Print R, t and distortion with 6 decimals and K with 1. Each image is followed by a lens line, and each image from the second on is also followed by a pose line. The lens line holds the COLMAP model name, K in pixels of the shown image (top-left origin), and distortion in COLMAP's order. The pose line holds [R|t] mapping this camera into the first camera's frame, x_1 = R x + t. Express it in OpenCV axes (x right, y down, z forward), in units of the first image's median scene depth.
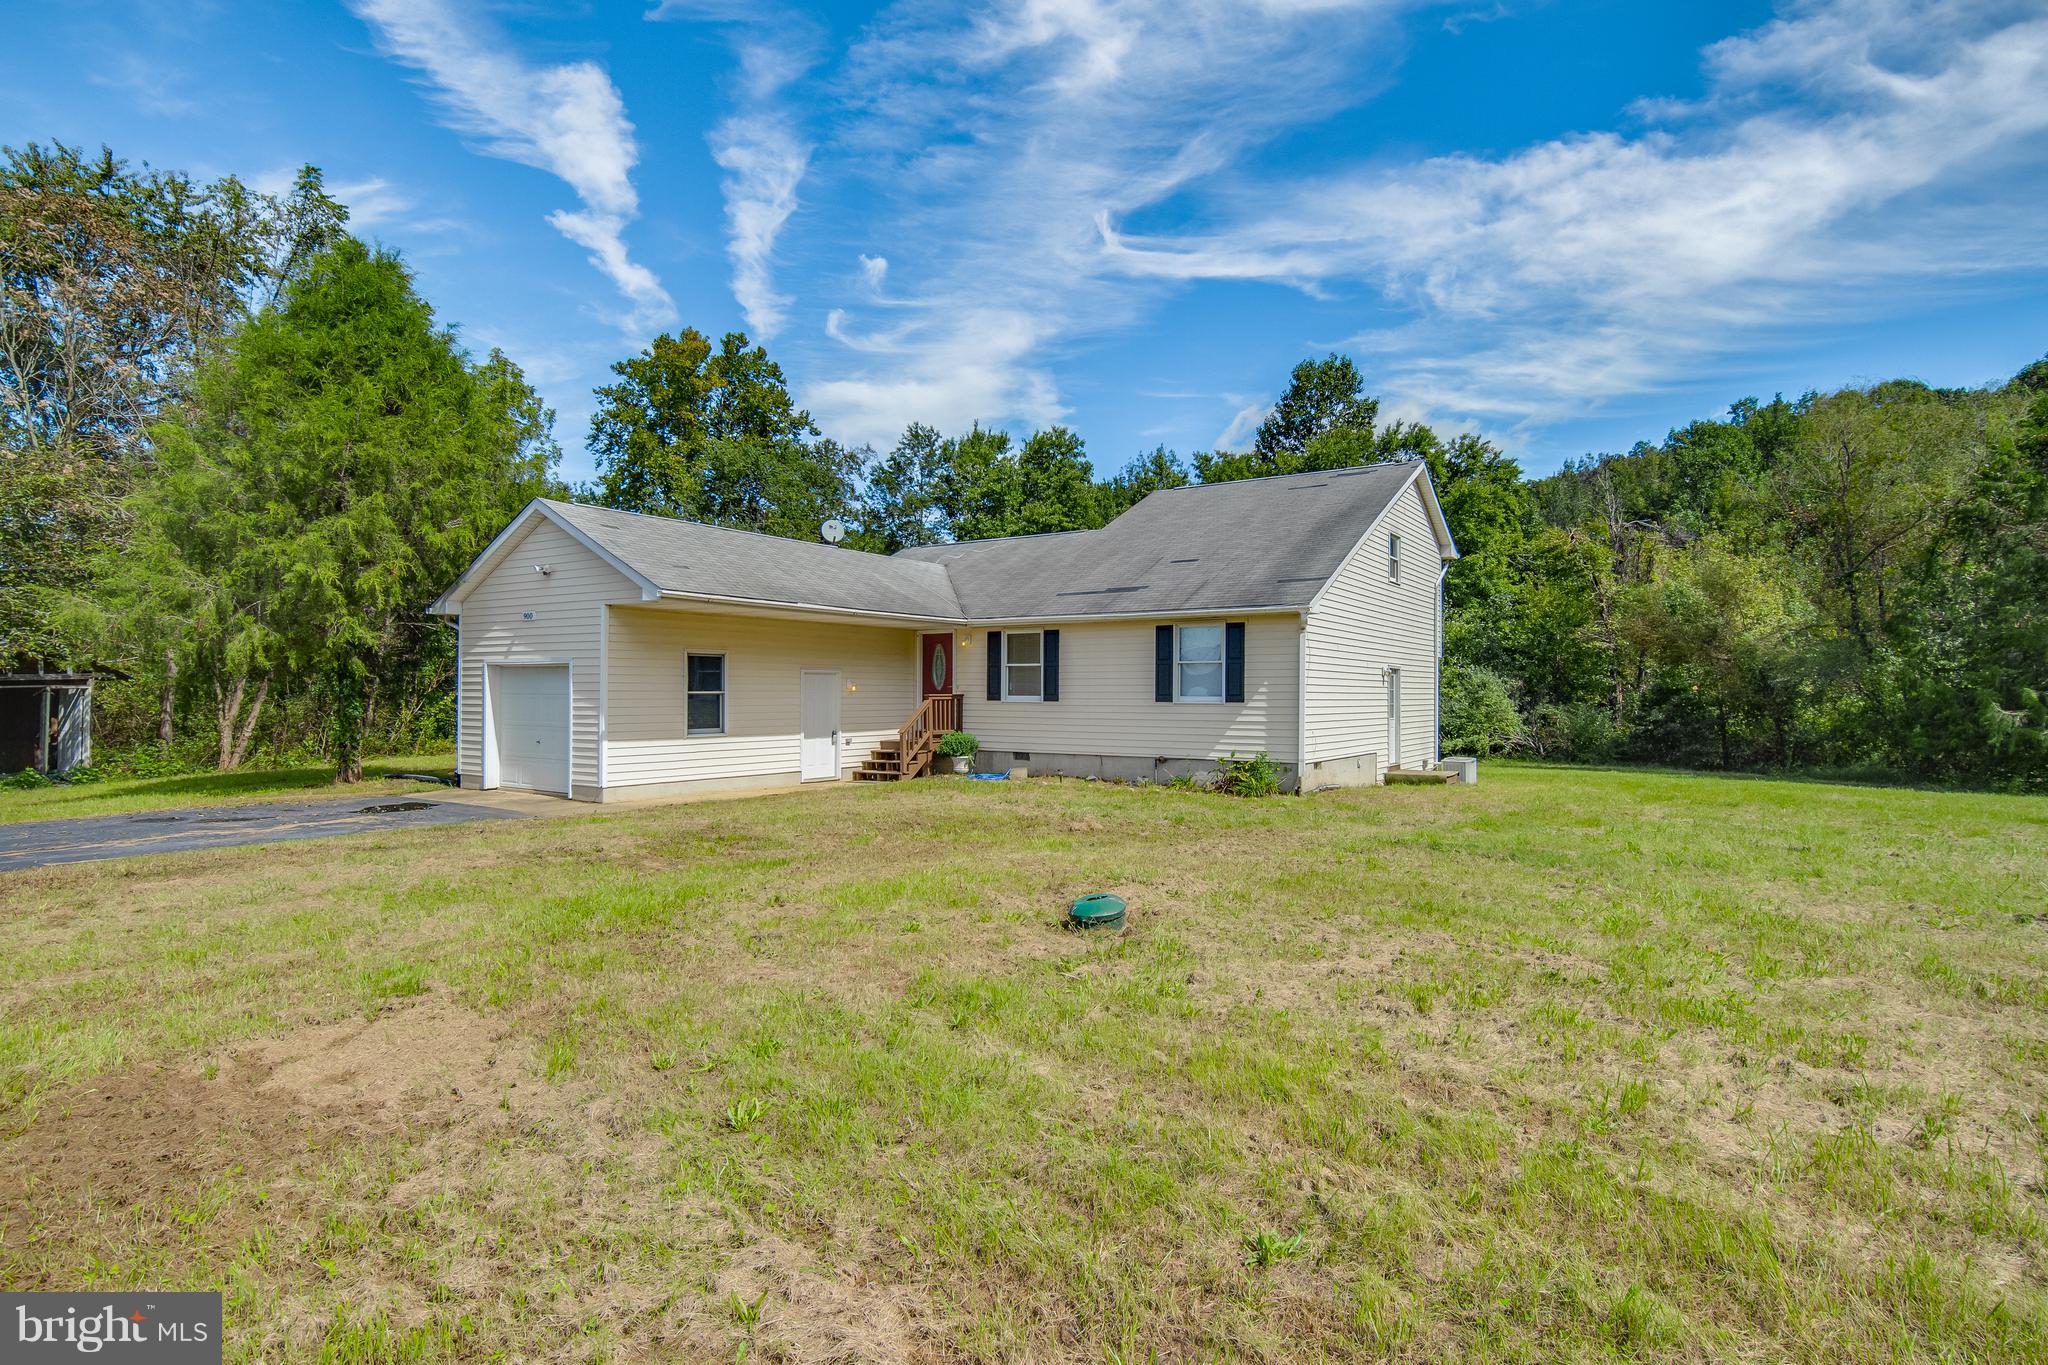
lens RADIAL K [[1042.1, 0, 1030.9], [0, 1042.1, 699.4], [0, 0, 1]] dist [-0.005435, 0.005798]
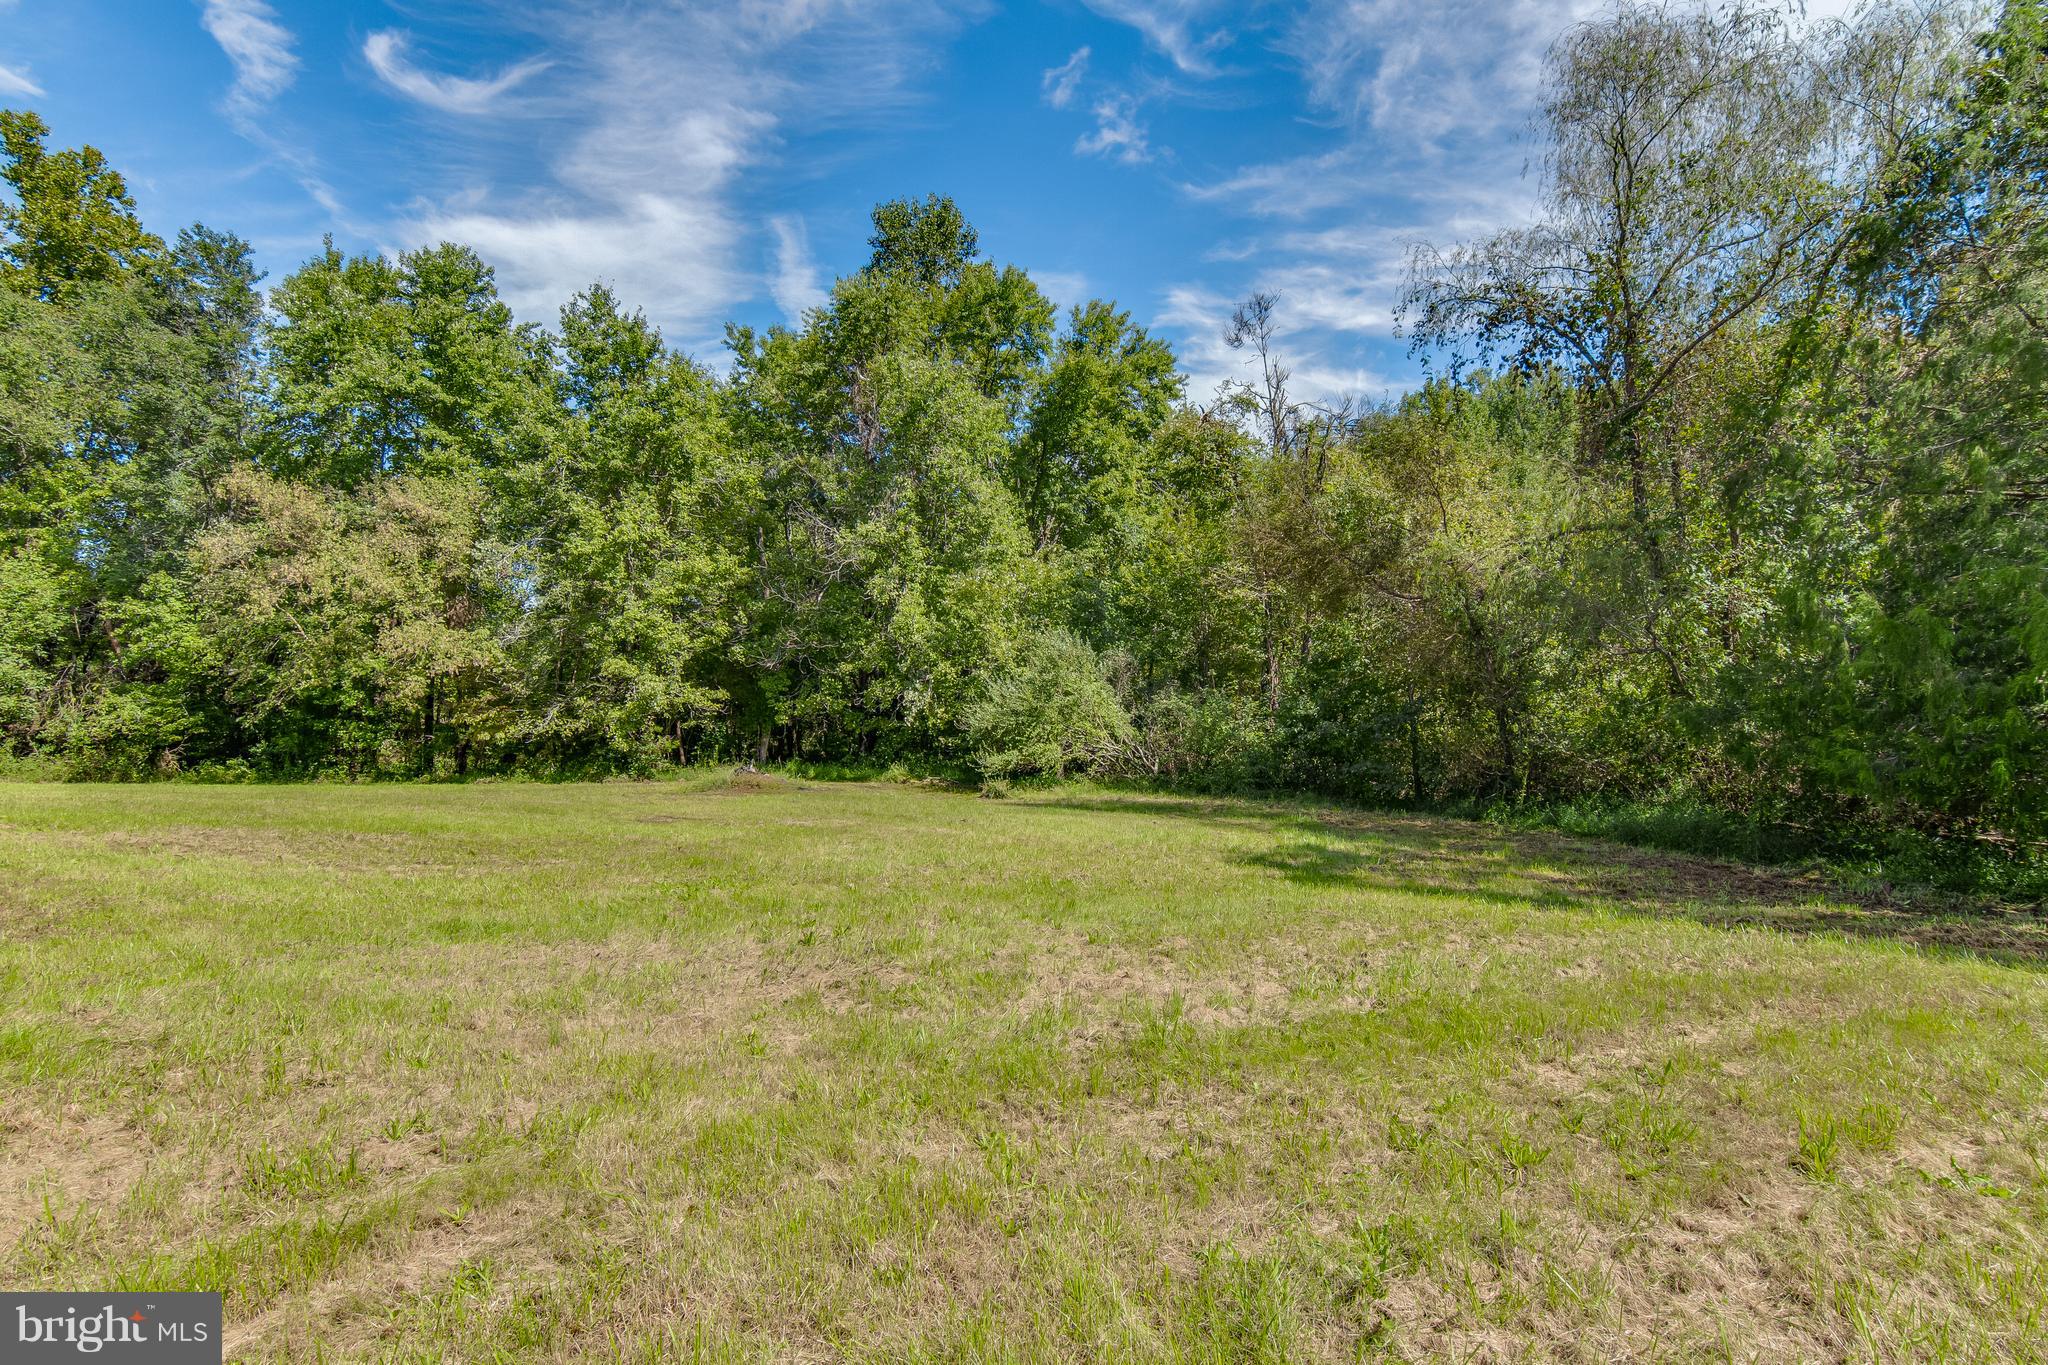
lens RADIAL K [[1042.1, 0, 1032.8], [0, 1042.1, 681.7], [0, 0, 1]] dist [-0.005435, 0.005798]
pose [[0.983021, 0.003788, 0.183456, 0.314348], [0.000611, 0.999714, -0.023917, 0.013021], [-0.183494, 0.023623, 0.982737, 0.426333]]
